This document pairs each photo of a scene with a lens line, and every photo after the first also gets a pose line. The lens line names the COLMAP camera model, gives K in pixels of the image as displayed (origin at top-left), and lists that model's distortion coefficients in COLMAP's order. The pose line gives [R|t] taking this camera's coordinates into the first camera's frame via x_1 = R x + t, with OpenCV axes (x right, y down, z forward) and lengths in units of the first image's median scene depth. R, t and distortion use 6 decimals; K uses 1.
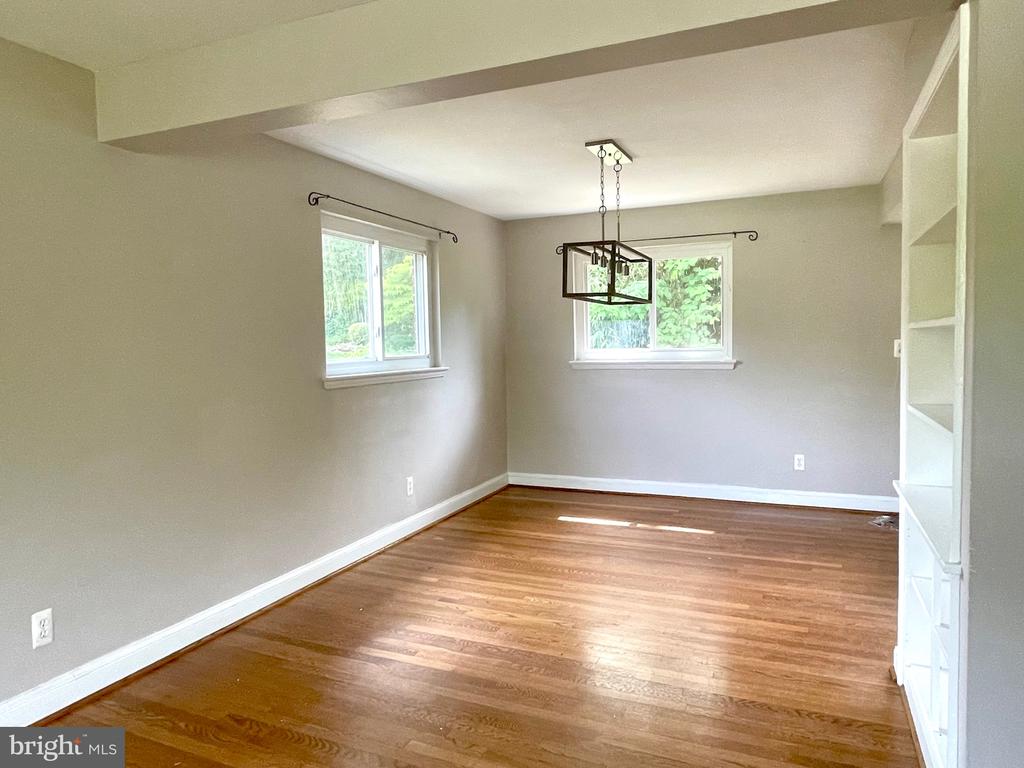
lens RADIAL K [[663.4, 0, 512.0], [0, 663.4, 384.0], [0, 0, 1]] dist [0.006002, 0.000760]
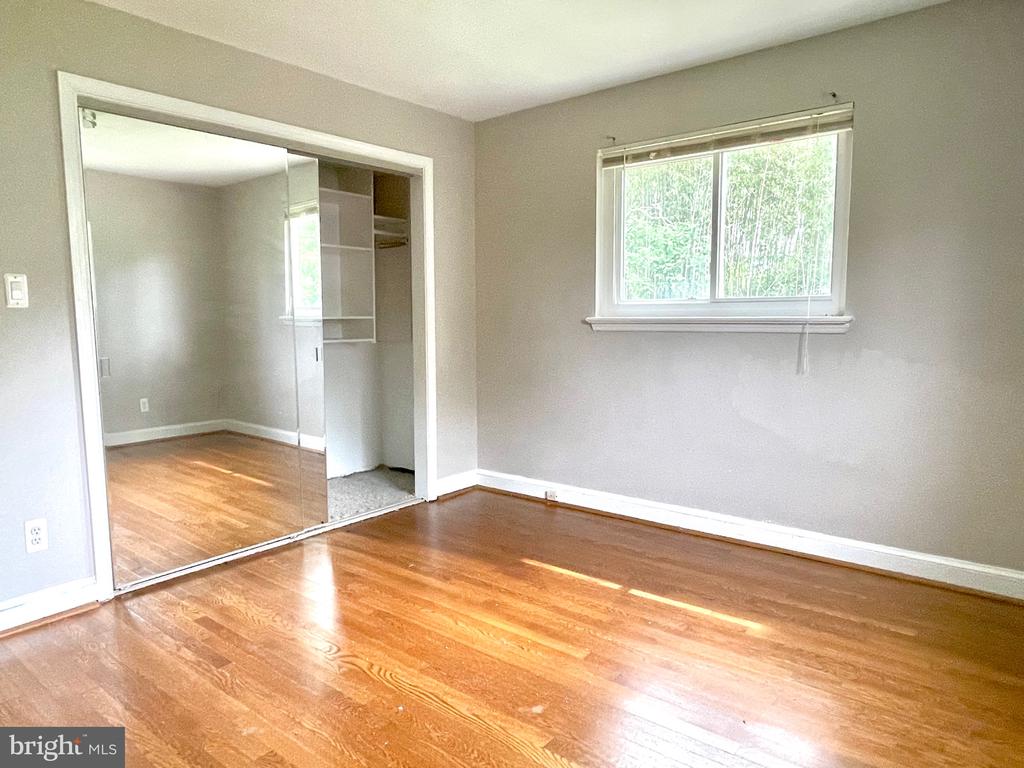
lens RADIAL K [[663.4, 0, 512.0], [0, 663.4, 384.0], [0, 0, 1]] dist [0.006002, 0.000760]
pose [[-0.277710, 0.114820, -0.953779, 0.602544], [-0.037020, 0.990815, 0.130058, -0.032273], [0.959951, 0.071428, -0.270908, 0.949468]]
